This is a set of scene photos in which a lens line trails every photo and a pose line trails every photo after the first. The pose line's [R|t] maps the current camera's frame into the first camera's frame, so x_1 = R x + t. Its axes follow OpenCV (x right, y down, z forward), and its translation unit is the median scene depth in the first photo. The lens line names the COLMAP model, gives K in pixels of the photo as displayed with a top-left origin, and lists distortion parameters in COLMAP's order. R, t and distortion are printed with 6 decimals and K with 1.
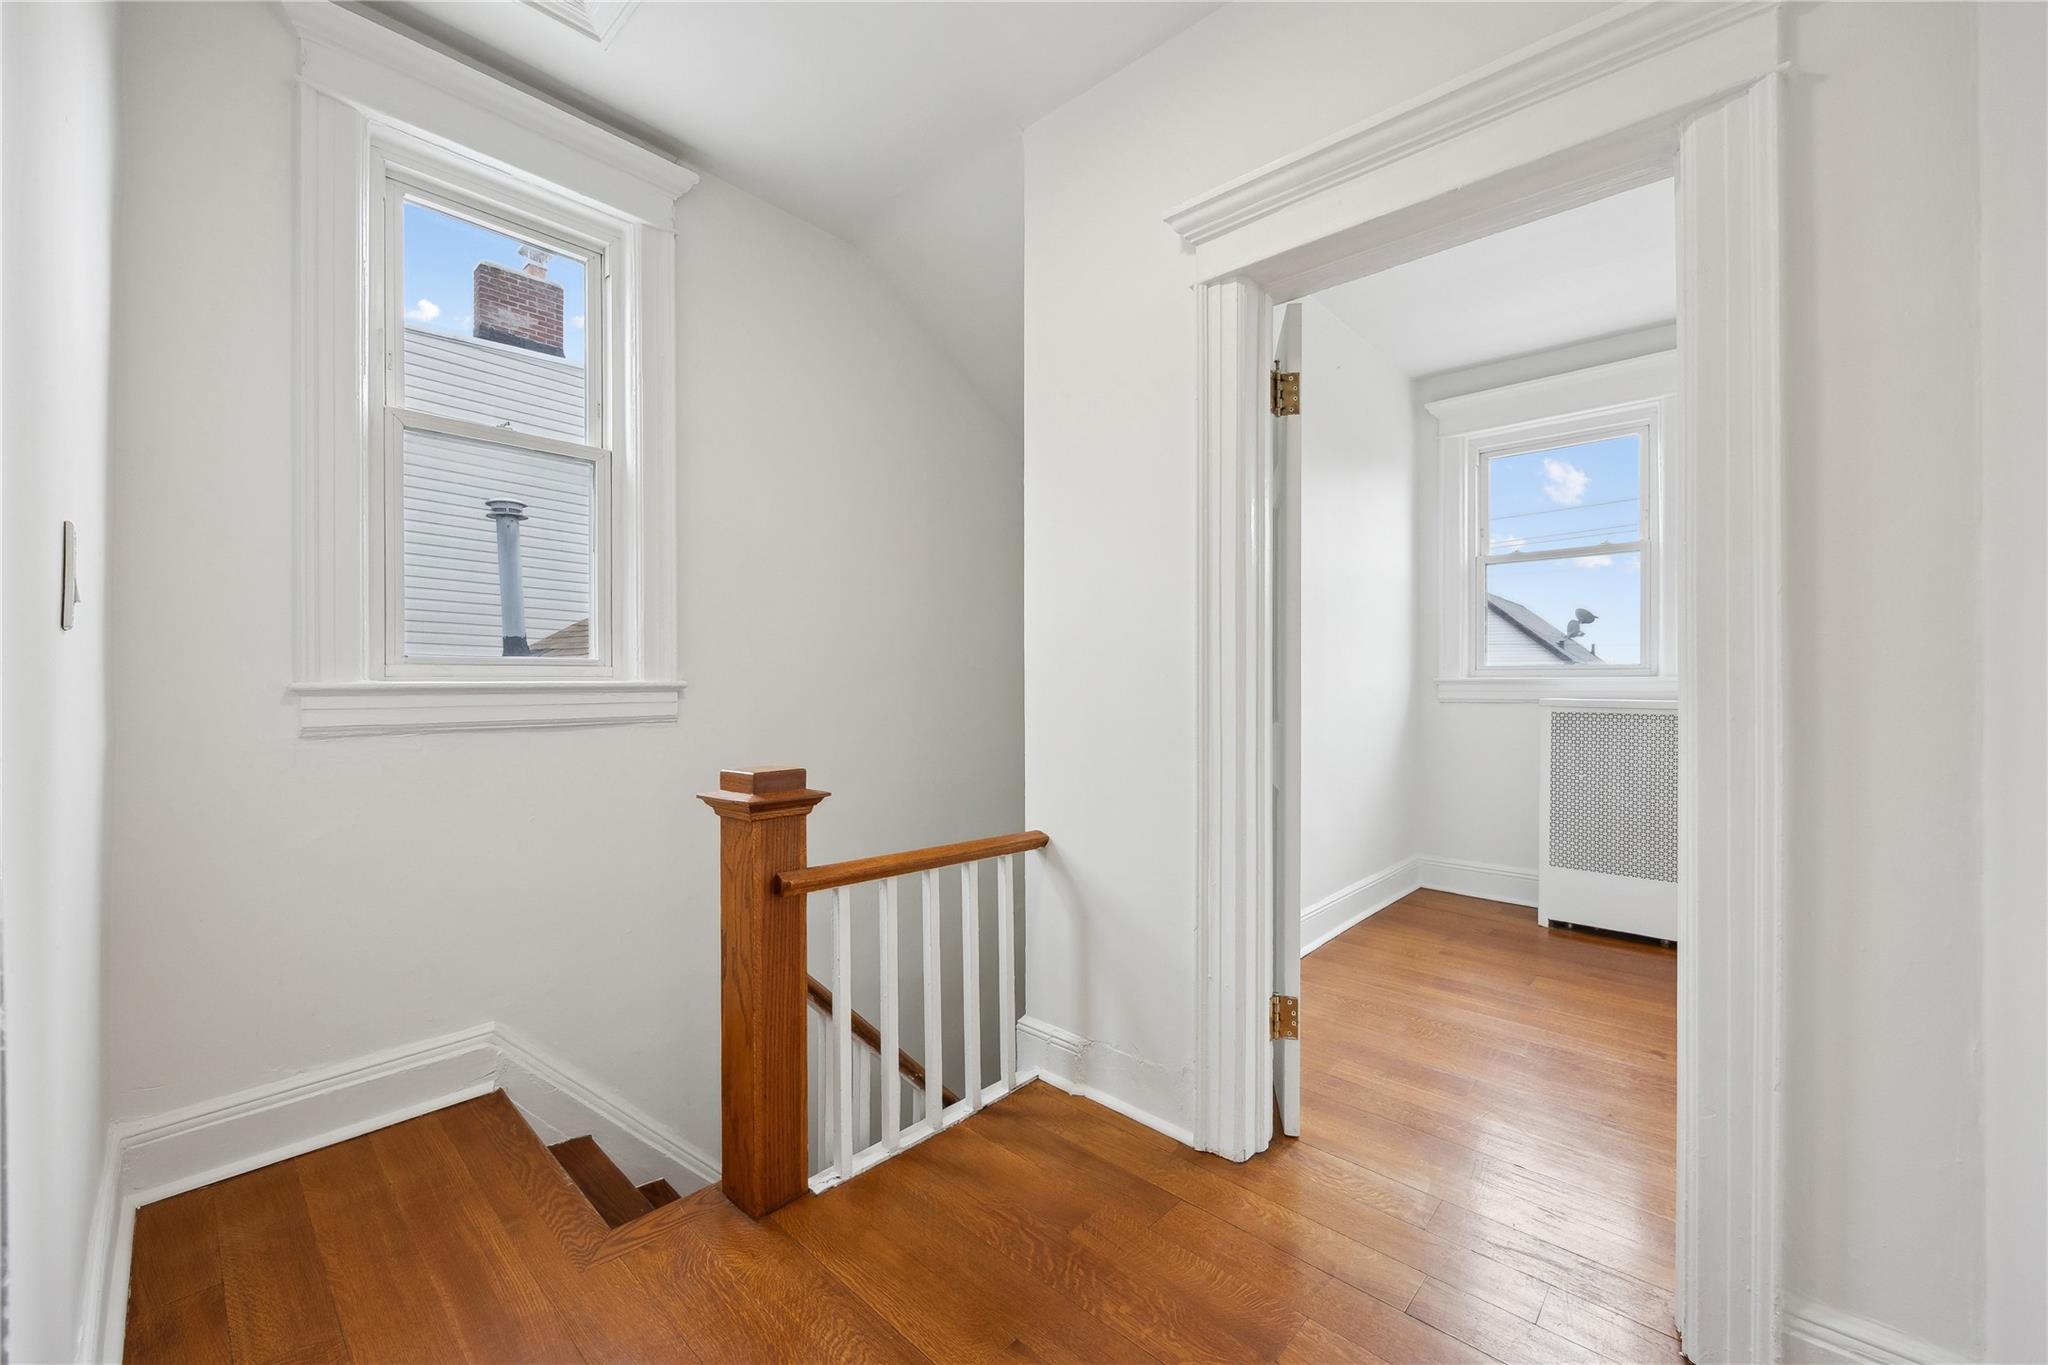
lens RADIAL K [[797.0, 0, 1024.0], [0, 797.0, 682.5], [0, 0, 1]] dist [-0.001229, -0.000123]
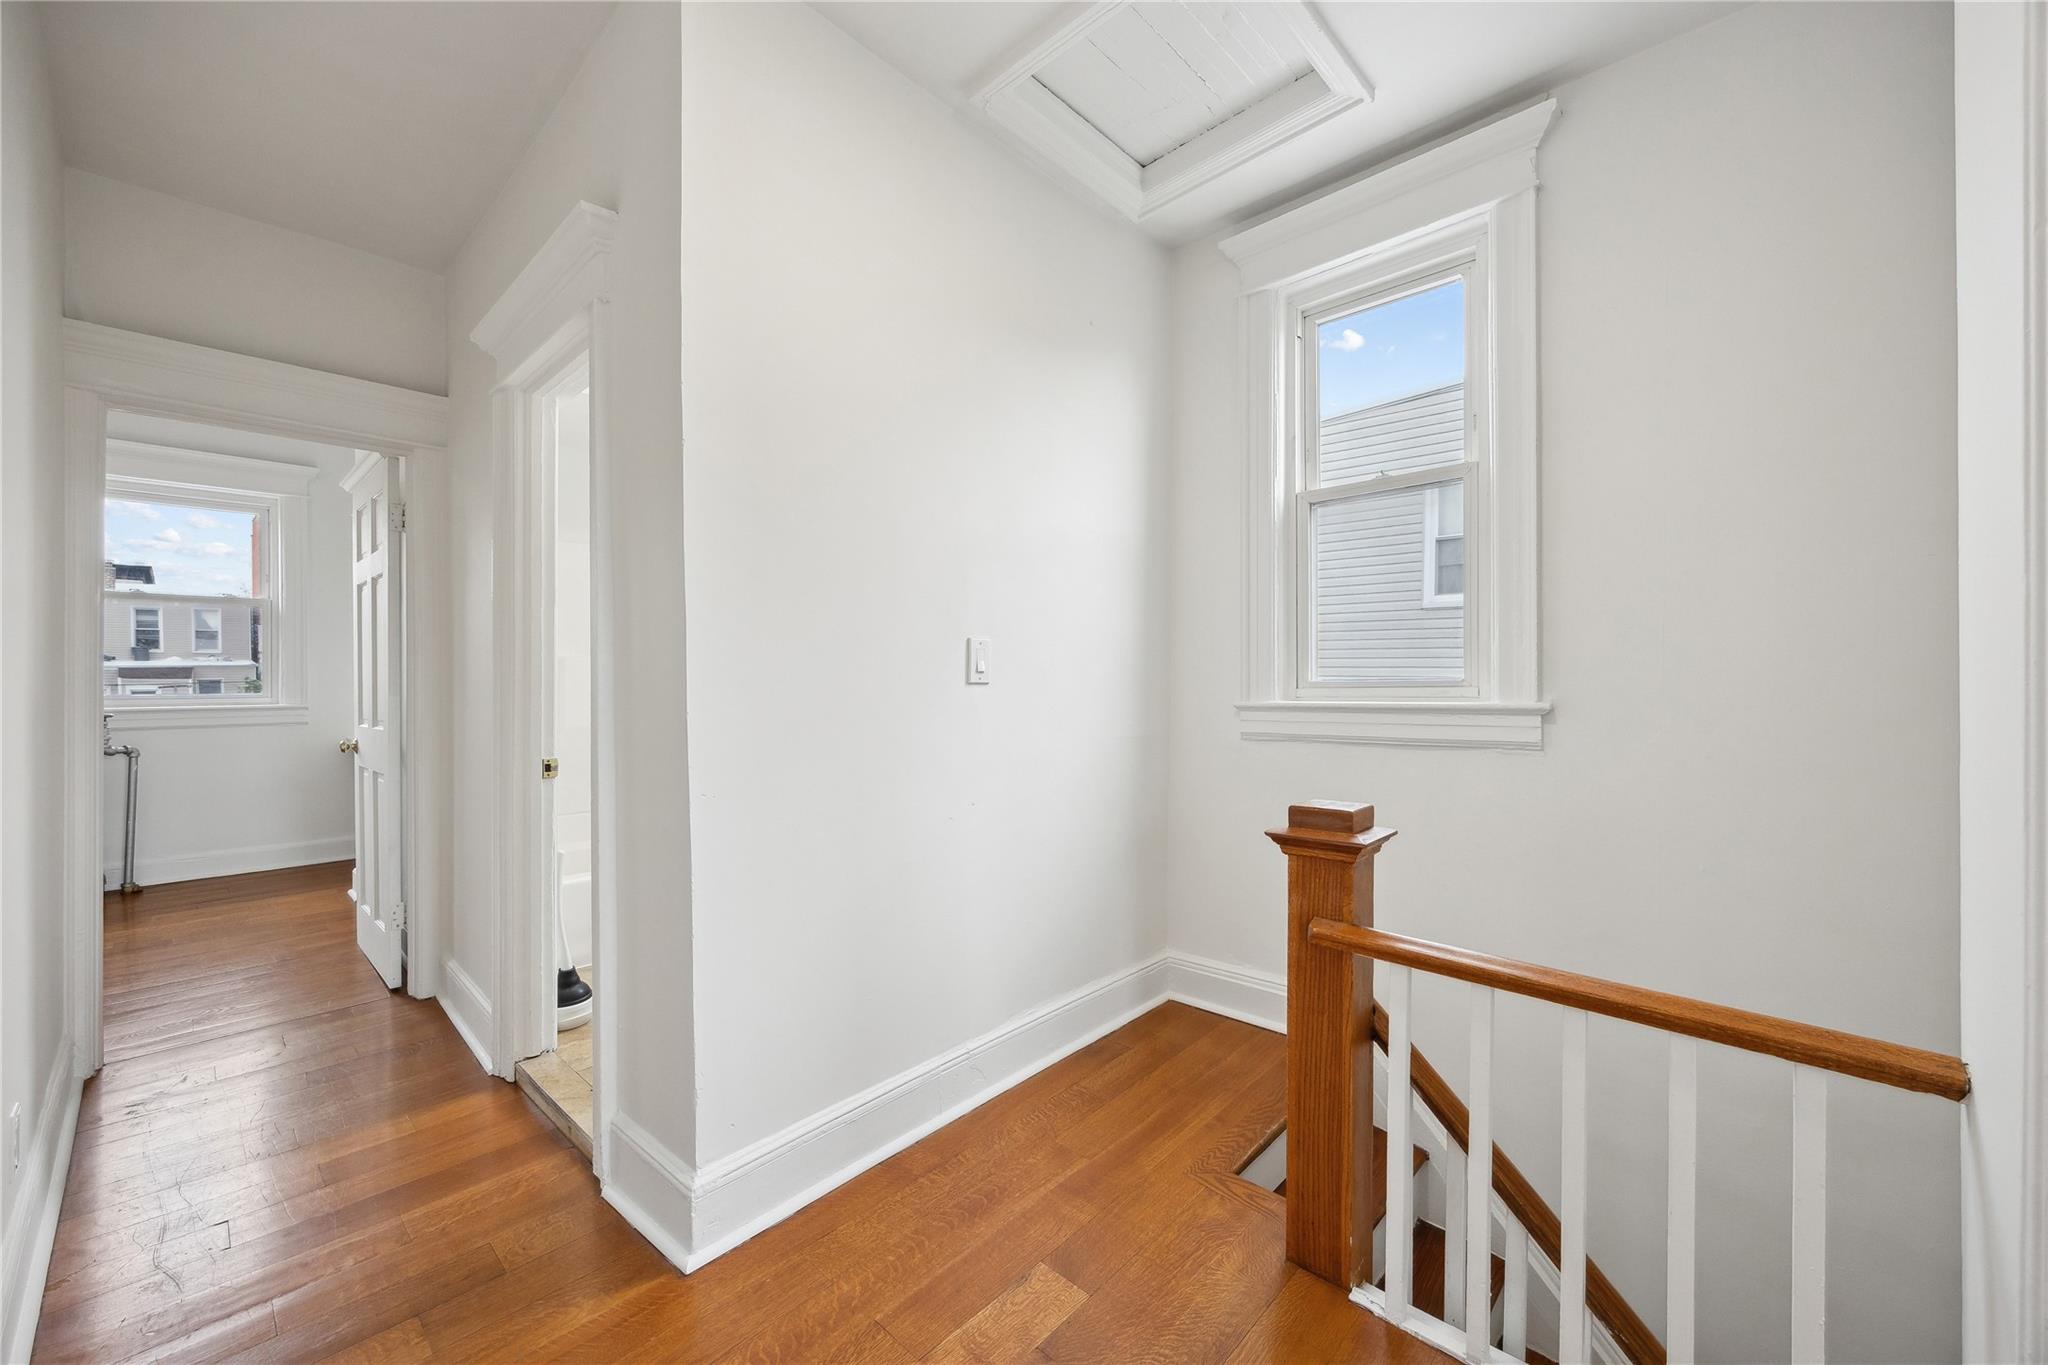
lens RADIAL K [[797.0, 0, 1024.0], [0, 797.0, 682.5], [0, 0, 1]] dist [-0.001229, -0.000123]
pose [[-0.005829, -0.003335, -0.999977, 0.555812], [0.004088, 0.999986, -0.003359, -0.031097], [0.999975, -0.004108, -0.005815, 0.581622]]
